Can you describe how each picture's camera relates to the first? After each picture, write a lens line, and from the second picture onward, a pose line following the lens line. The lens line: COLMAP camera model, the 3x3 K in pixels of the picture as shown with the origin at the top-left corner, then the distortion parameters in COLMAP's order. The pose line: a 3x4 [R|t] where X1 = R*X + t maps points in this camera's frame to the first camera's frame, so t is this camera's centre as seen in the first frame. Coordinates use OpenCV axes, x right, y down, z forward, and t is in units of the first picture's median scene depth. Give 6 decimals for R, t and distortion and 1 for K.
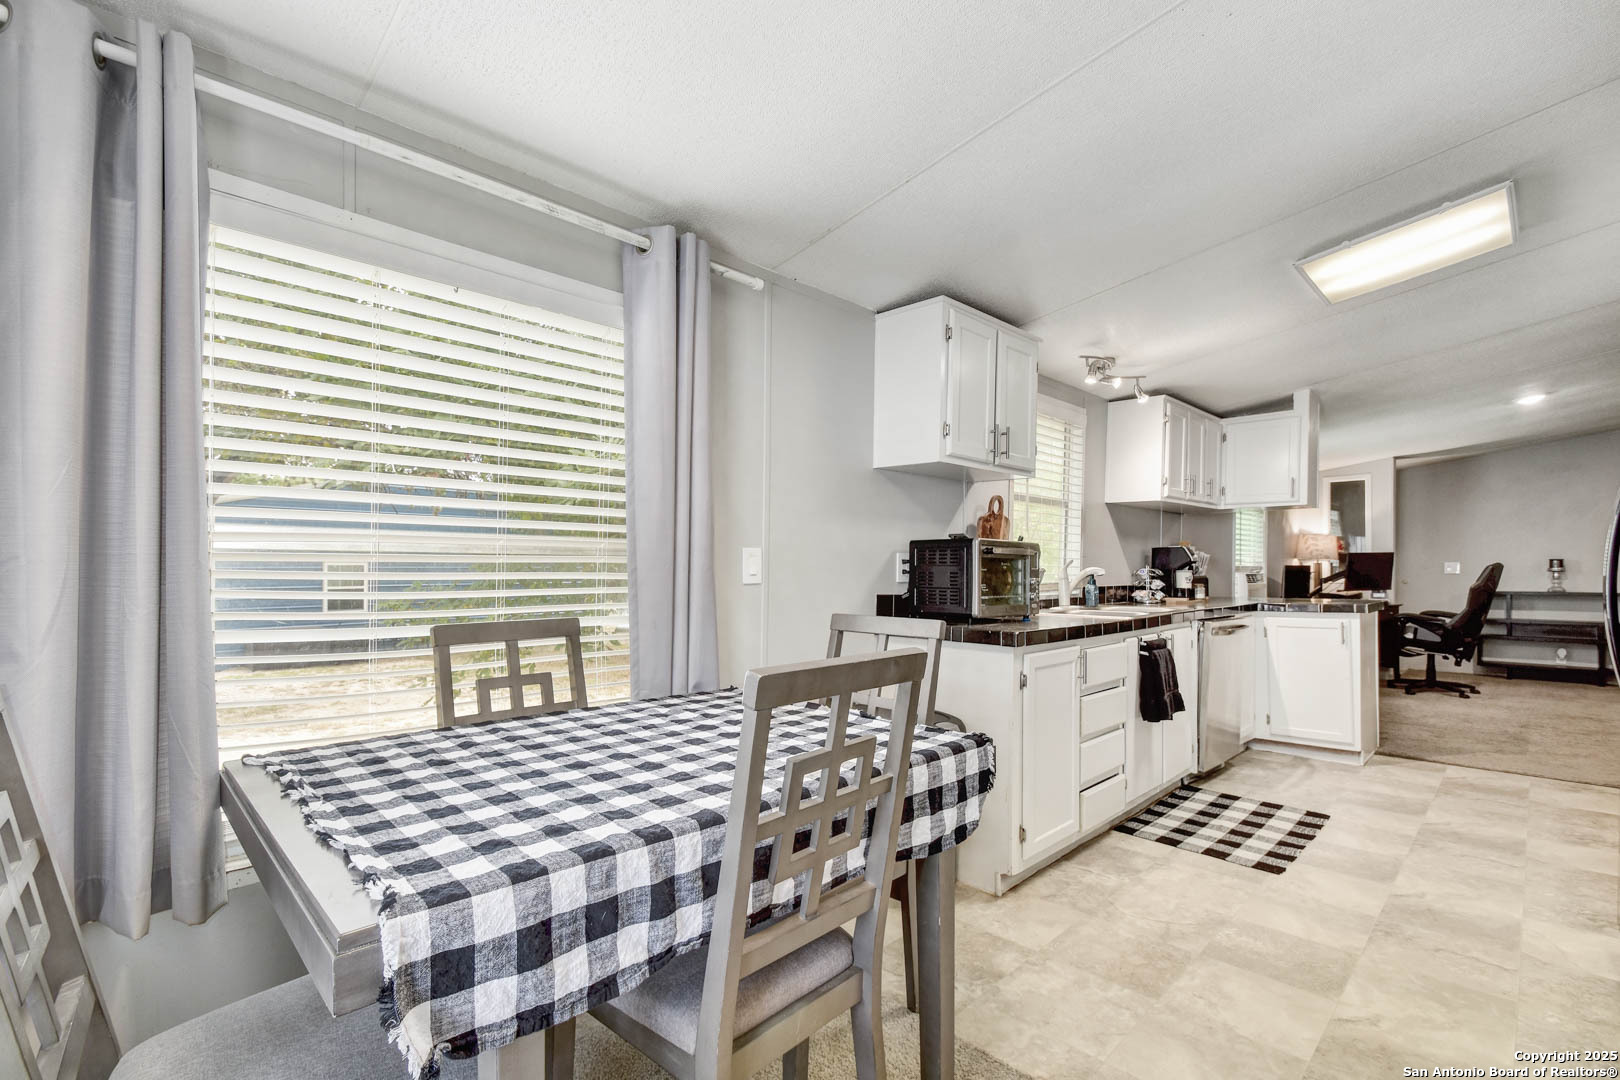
lens RADIAL K [[725.0, 0, 794.8], [0, 725.0, 558.7], [0, 0, 1]] dist [0.024661, -0.016434]
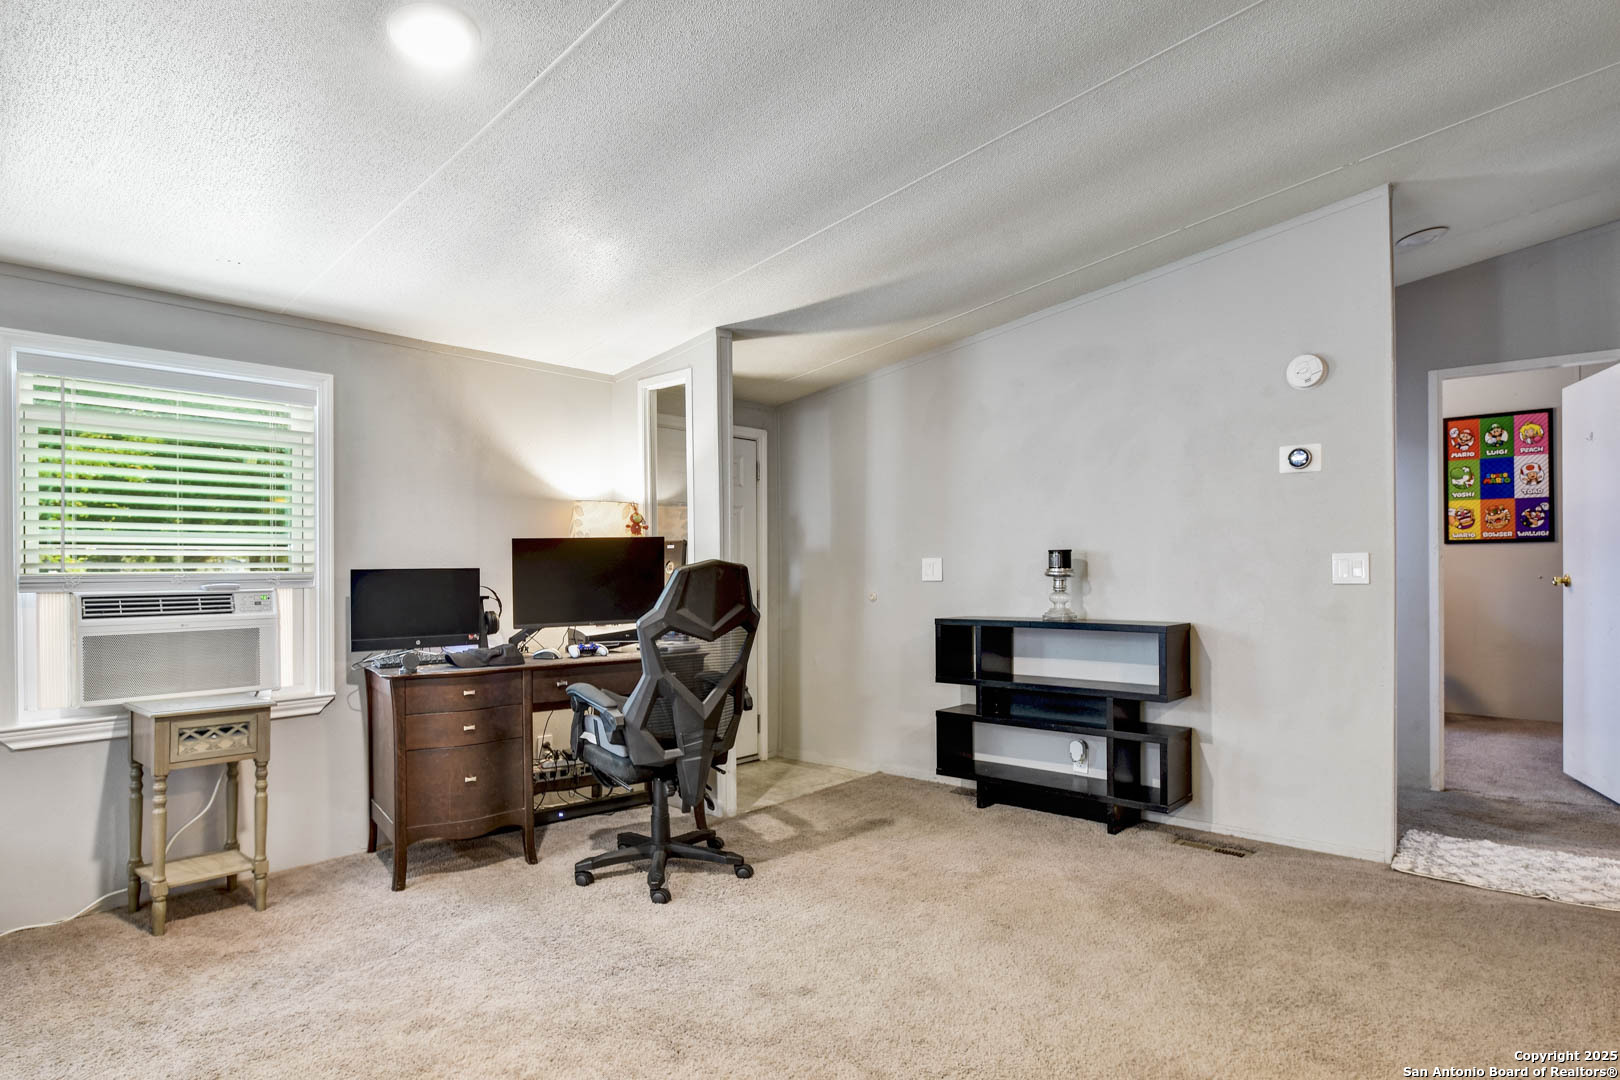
lens RADIAL K [[887.1, 0, 802.9], [0, 887.1, 568.4], [0, 0, 1]] dist [0.000700, 0.001180]
pose [[0.997200, -0.012167, 0.073790, 1.321545], [0.011258, 0.999856, 0.012722, 0.005807], [-0.073934, -0.011856, 0.997193, 0.703852]]
